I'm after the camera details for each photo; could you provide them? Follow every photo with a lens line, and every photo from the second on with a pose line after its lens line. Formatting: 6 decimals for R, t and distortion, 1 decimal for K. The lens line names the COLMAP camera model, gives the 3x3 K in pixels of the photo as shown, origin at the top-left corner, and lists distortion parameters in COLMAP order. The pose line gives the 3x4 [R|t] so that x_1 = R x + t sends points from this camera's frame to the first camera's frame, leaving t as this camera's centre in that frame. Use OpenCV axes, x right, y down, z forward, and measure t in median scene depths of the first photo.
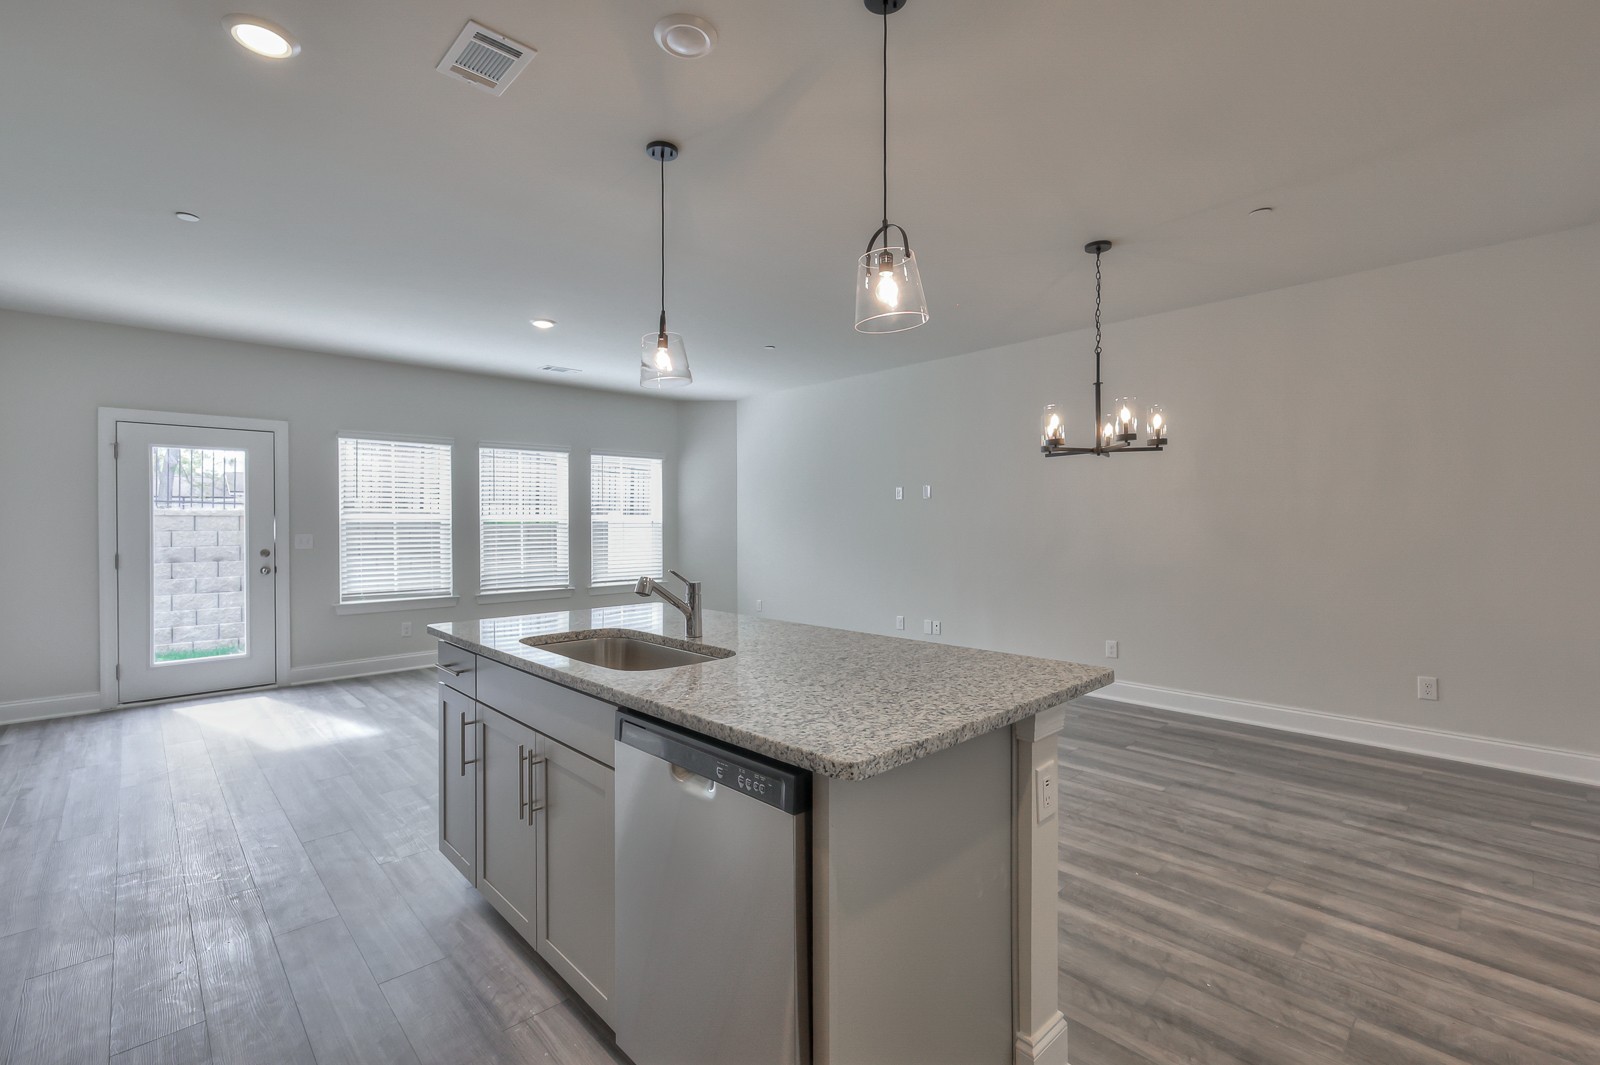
lens RADIAL K [[699.1, 0, 792.6], [0, 699.1, 525.1], [0, 0, 1]] dist [0.043072, -0.004633]
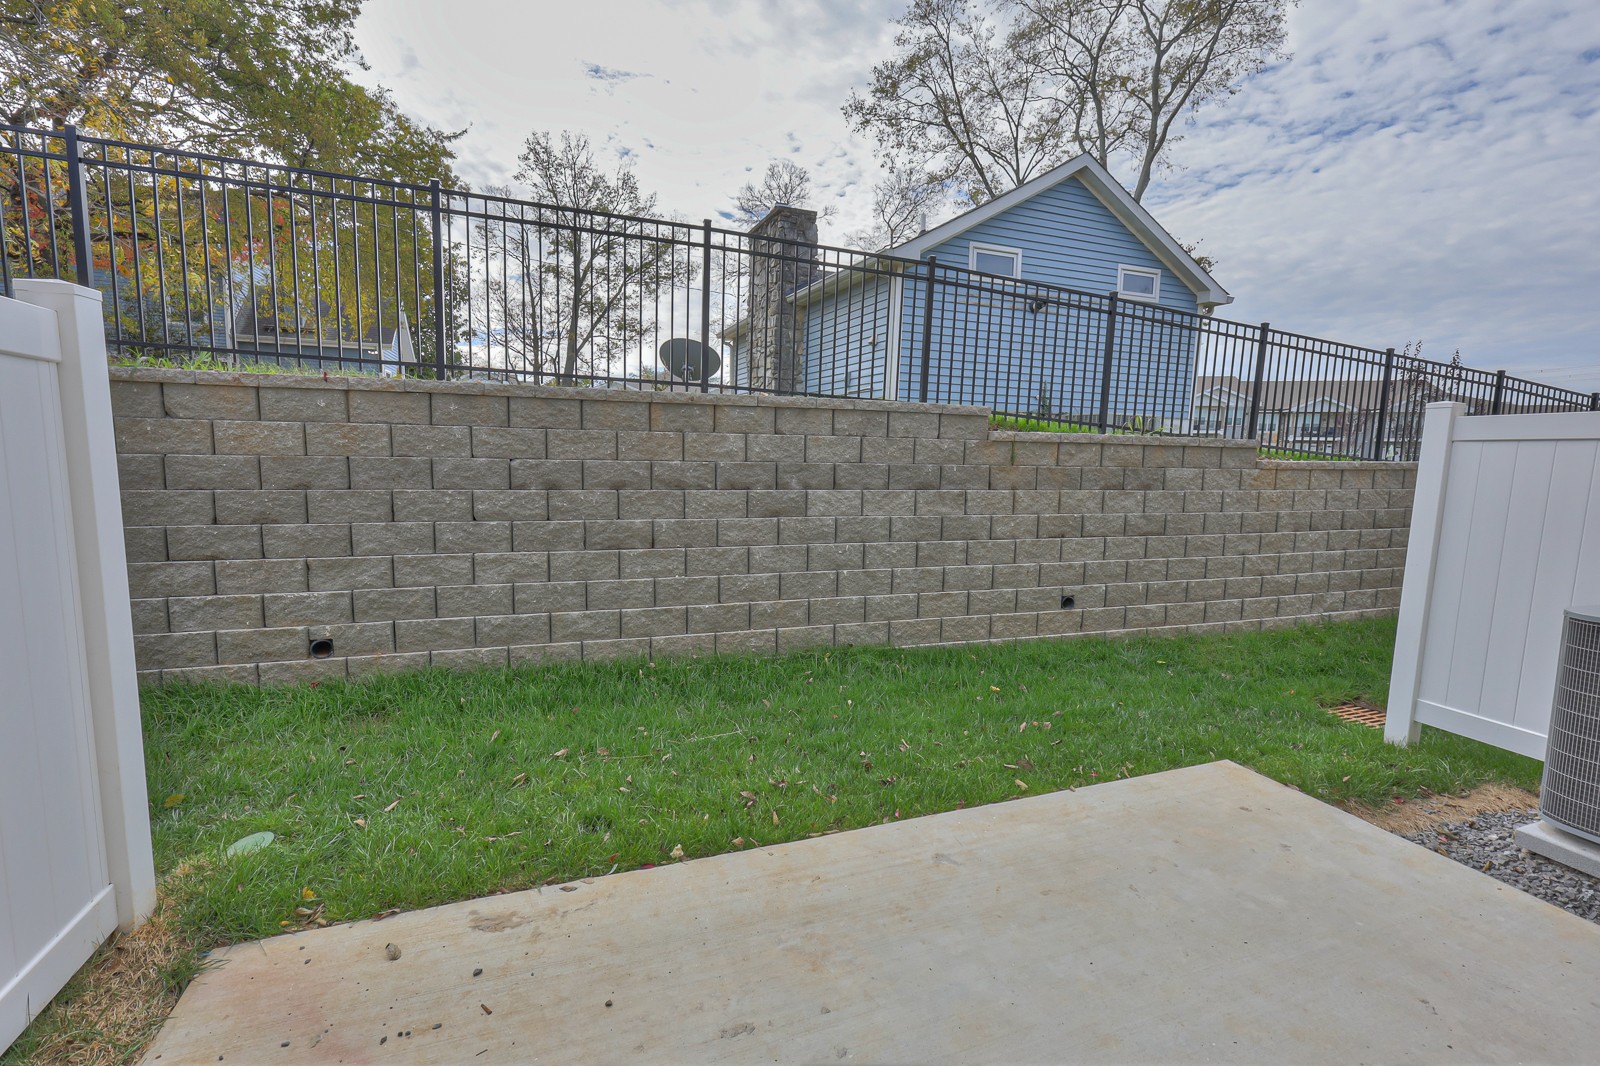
lens RADIAL K [[699.1, 0, 807.0], [0, 699.1, 530.0], [0, 0, 1]] dist [0.043072, -0.004633]
pose [[0.918553, 0.064152, -0.390057, -0.485097], [-0.025934, 0.994397, 0.102476, 0.024521], [0.394446, -0.084014, 0.915071, 0.599209]]
